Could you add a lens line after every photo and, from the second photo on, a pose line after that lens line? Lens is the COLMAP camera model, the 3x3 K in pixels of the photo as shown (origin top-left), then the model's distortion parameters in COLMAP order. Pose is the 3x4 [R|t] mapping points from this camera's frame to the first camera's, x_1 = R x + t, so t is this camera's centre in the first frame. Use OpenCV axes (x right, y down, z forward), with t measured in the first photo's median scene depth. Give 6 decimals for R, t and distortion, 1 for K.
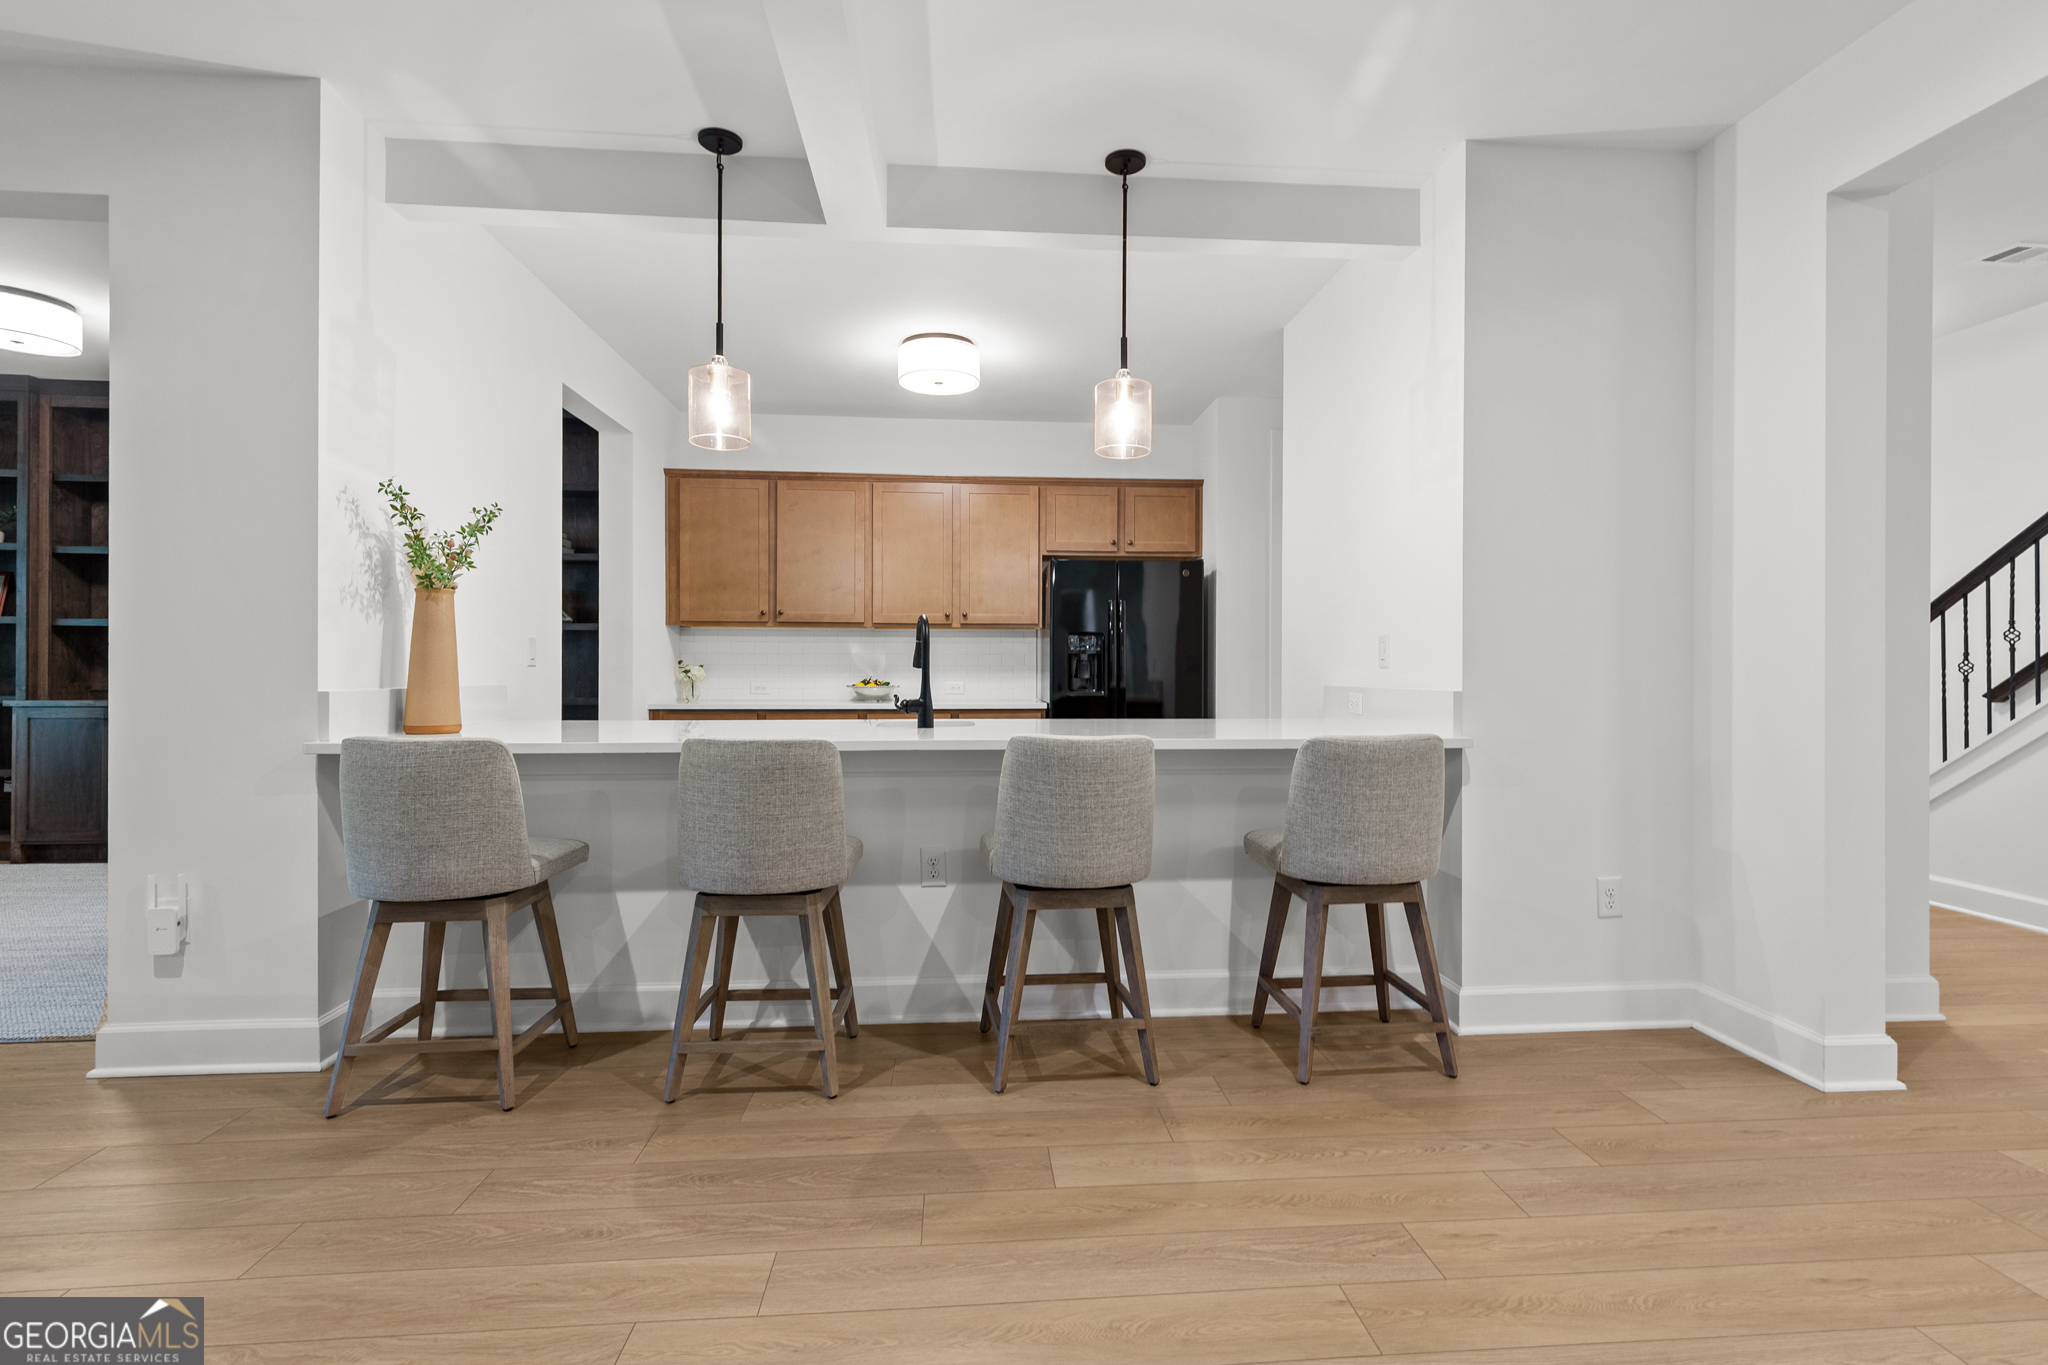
lens RADIAL K [[960.3, 0, 1040.1], [0, 960.3, 671.2], [0, 0, 1]] dist [0.008344, -0.000319]
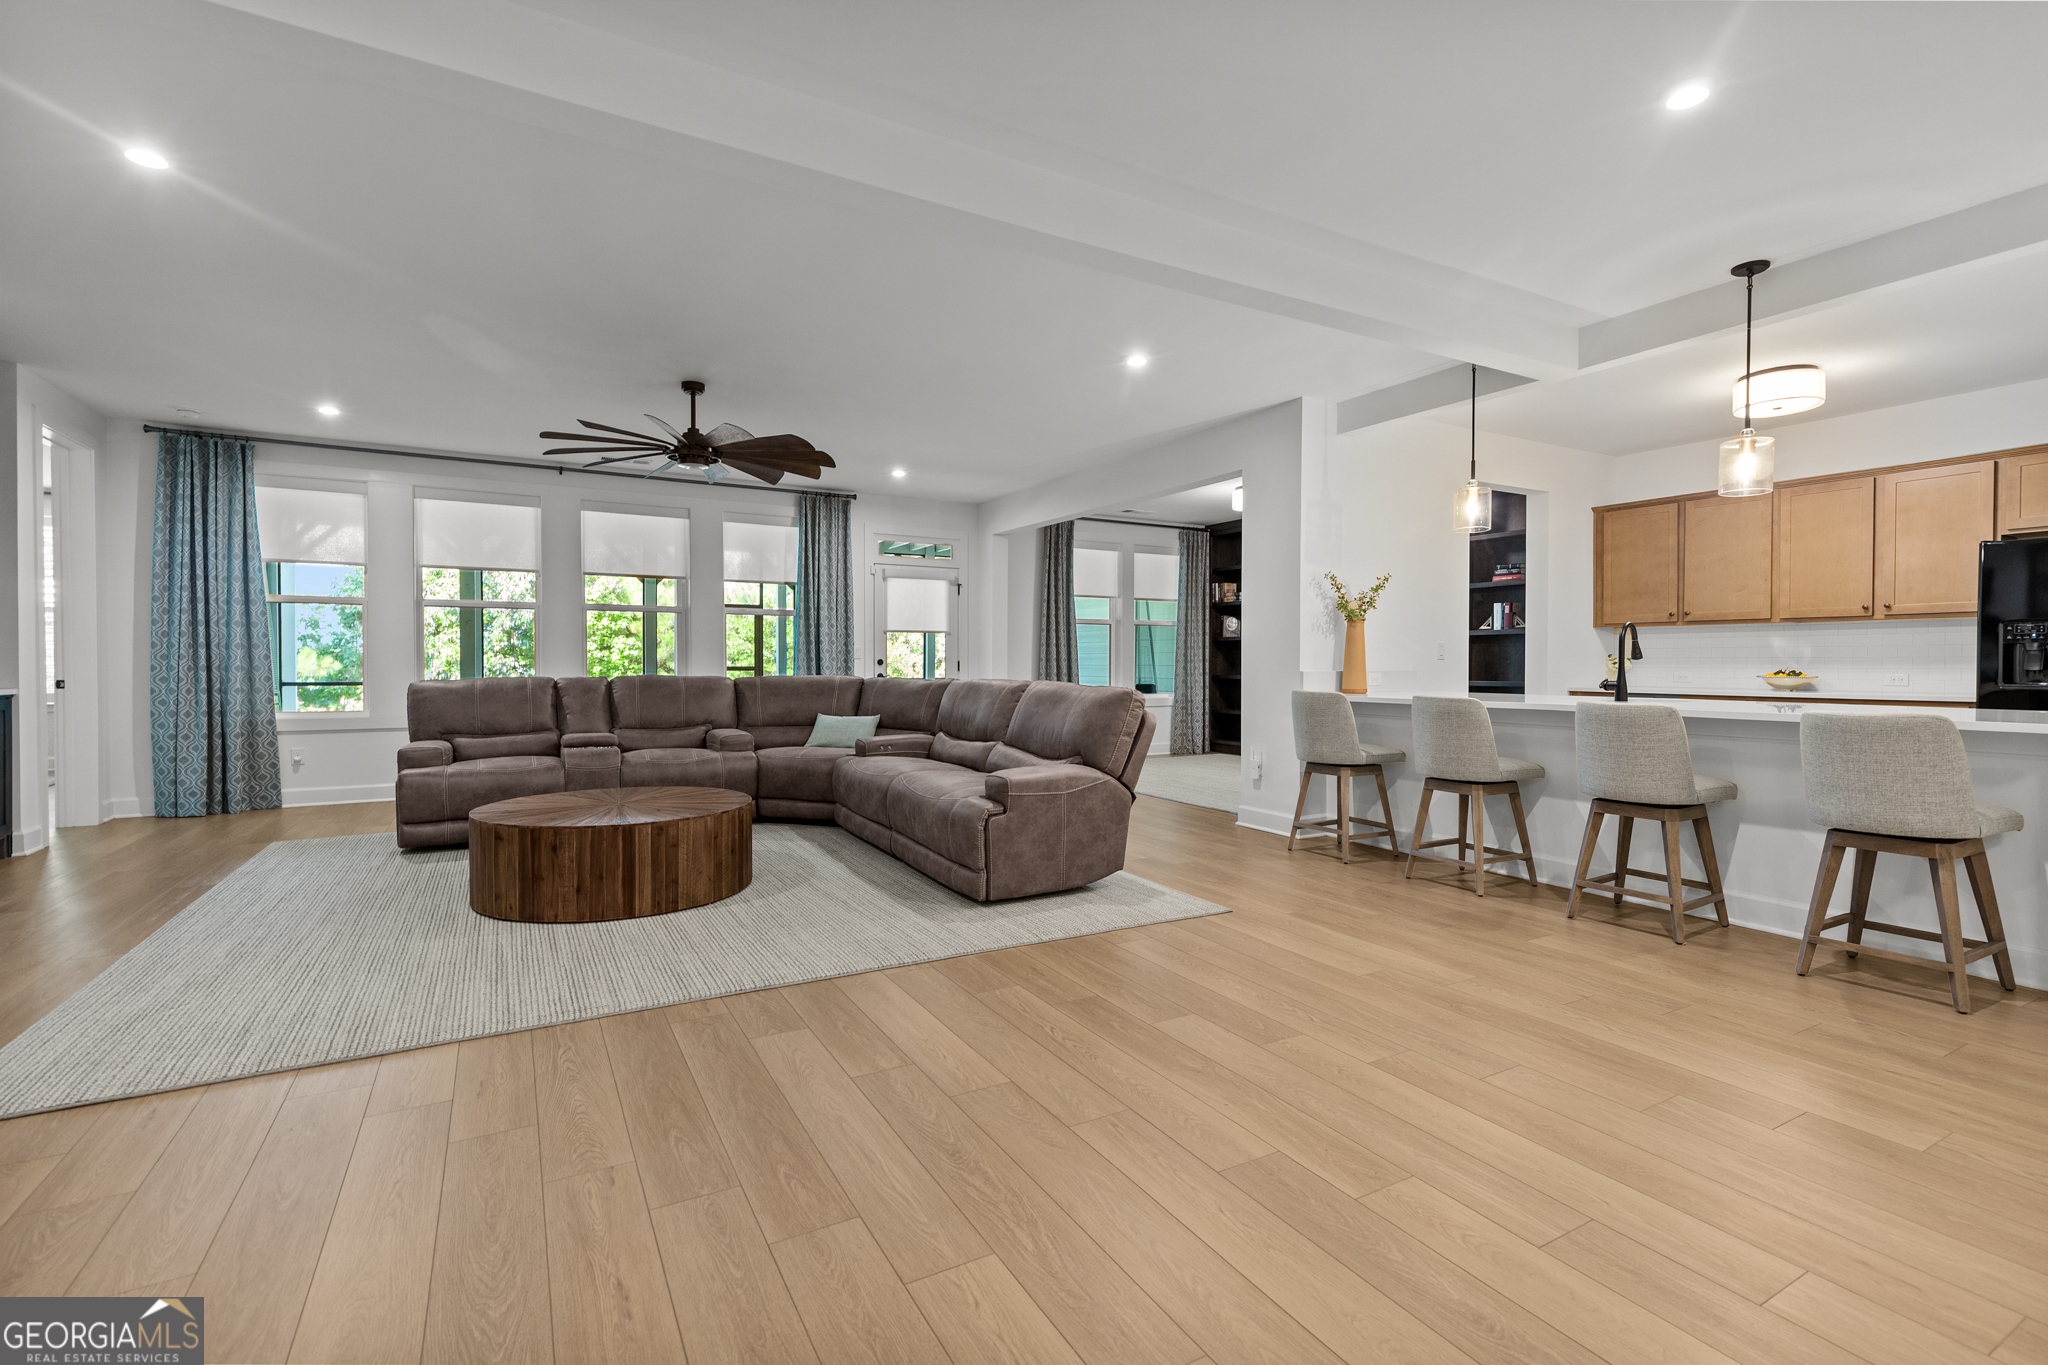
lens RADIAL K [[925.6, 0, 1038.6], [0, 925.6, 675.8], [0, 0, 1]] dist [0.006158, -0.000034]
pose [[0.419798, 0.010450, -0.907557, 0.773066], [-0.000180, 0.999935, 0.011431, 0.005594], [0.907617, -0.004636, 0.419773, -0.369956]]
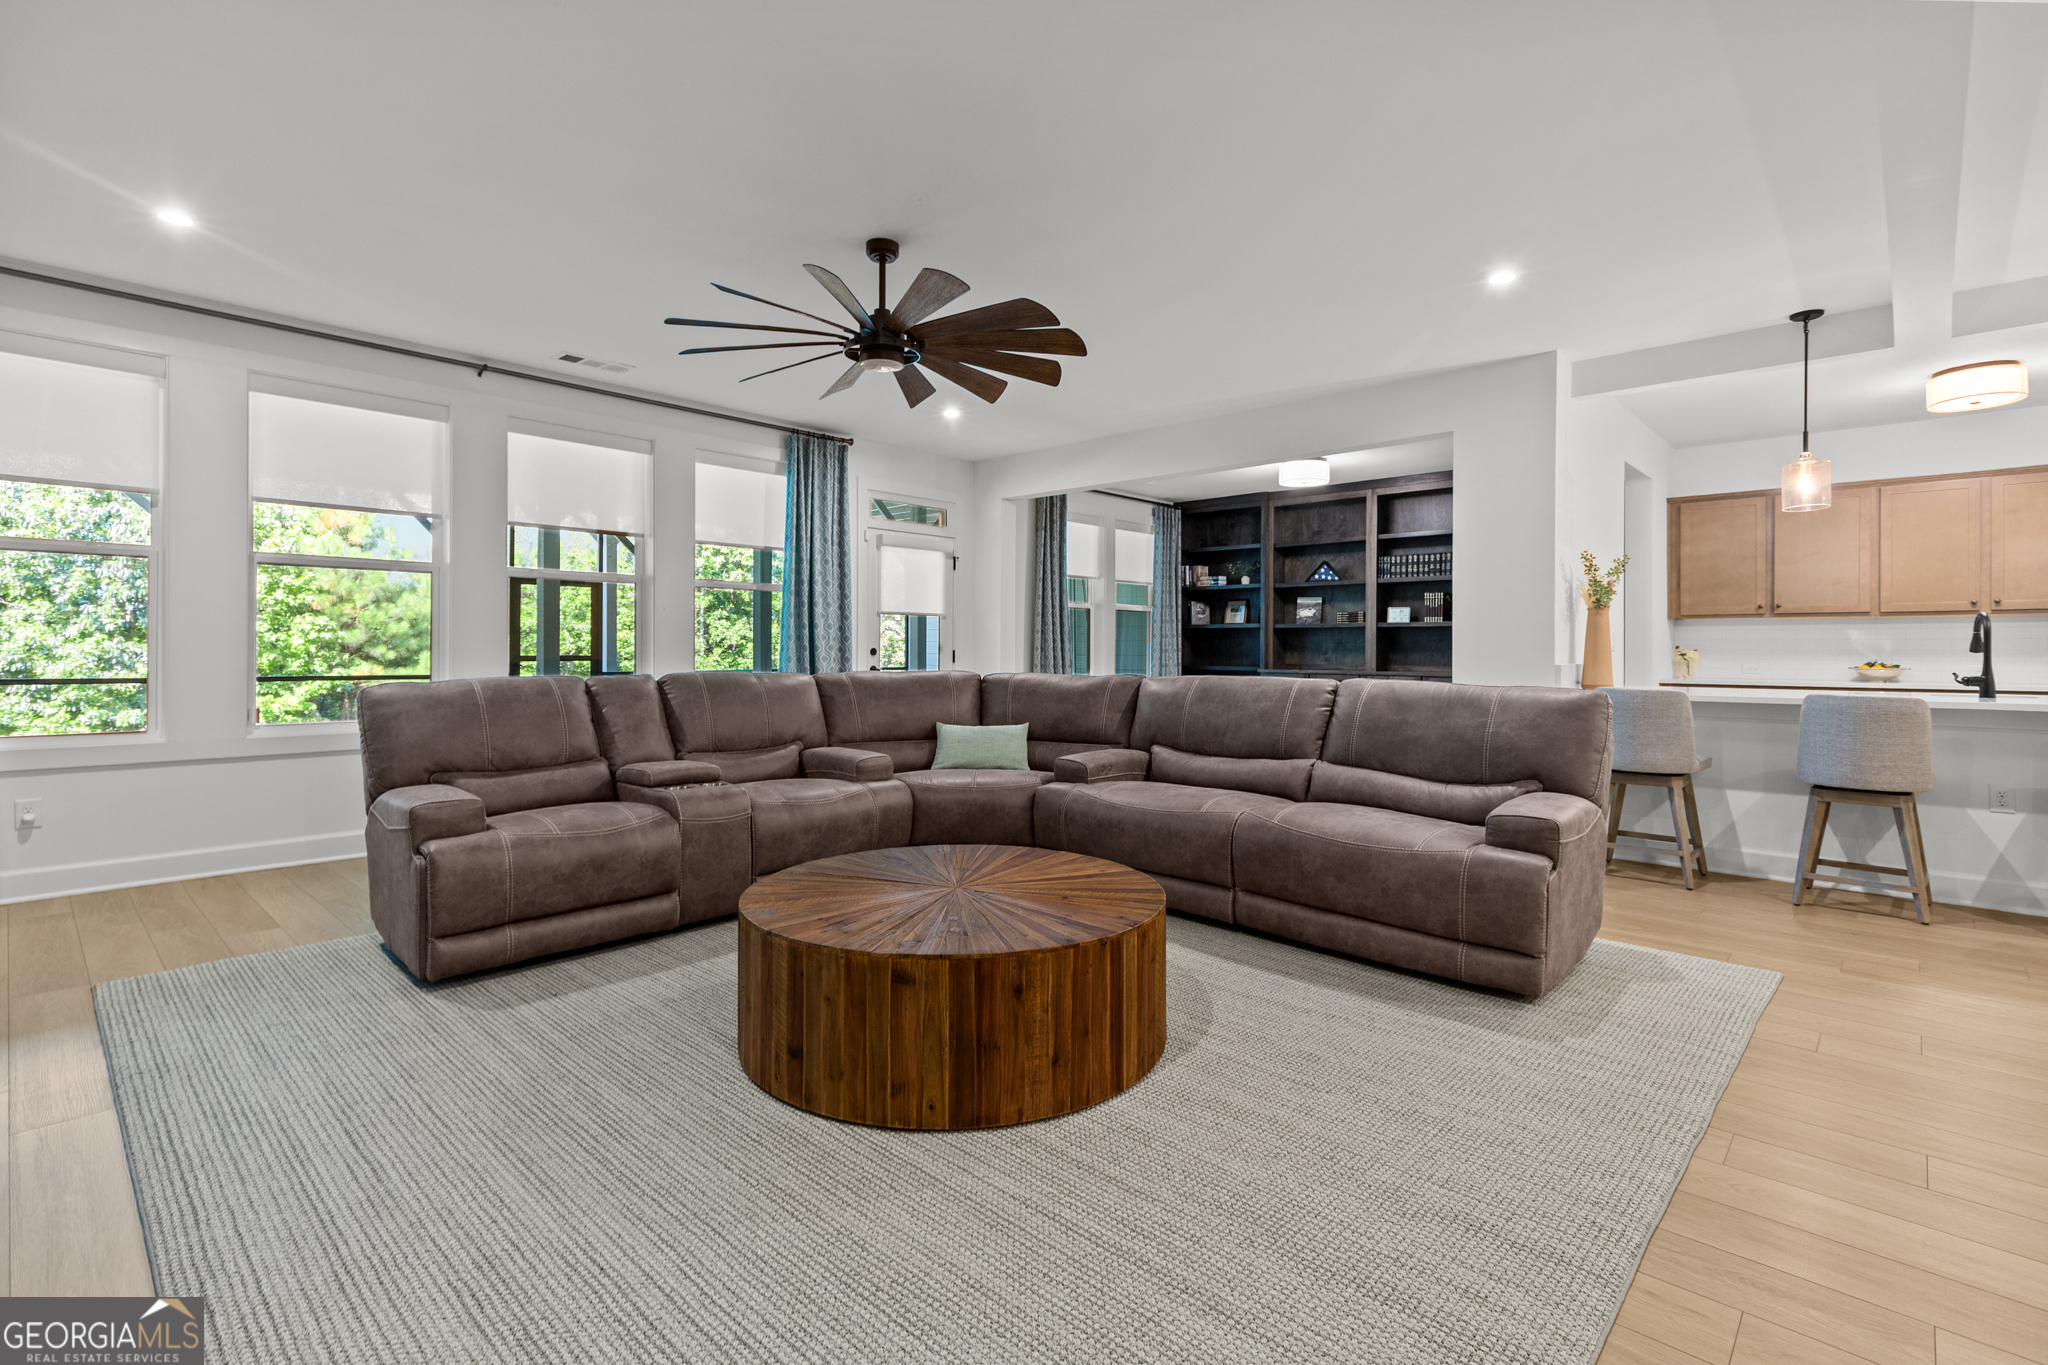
lens RADIAL K [[943.9, 0, 1029.2], [0, 943.9, 648.2], [0, 0, 1]] dist [0.003546, -0.000256]
pose [[0.669556, -0.001836, -0.742759, -0.033608], [-0.001782, 0.999990, -0.004078, -0.002686], [0.742759, 0.004054, 0.669546, -0.871126]]
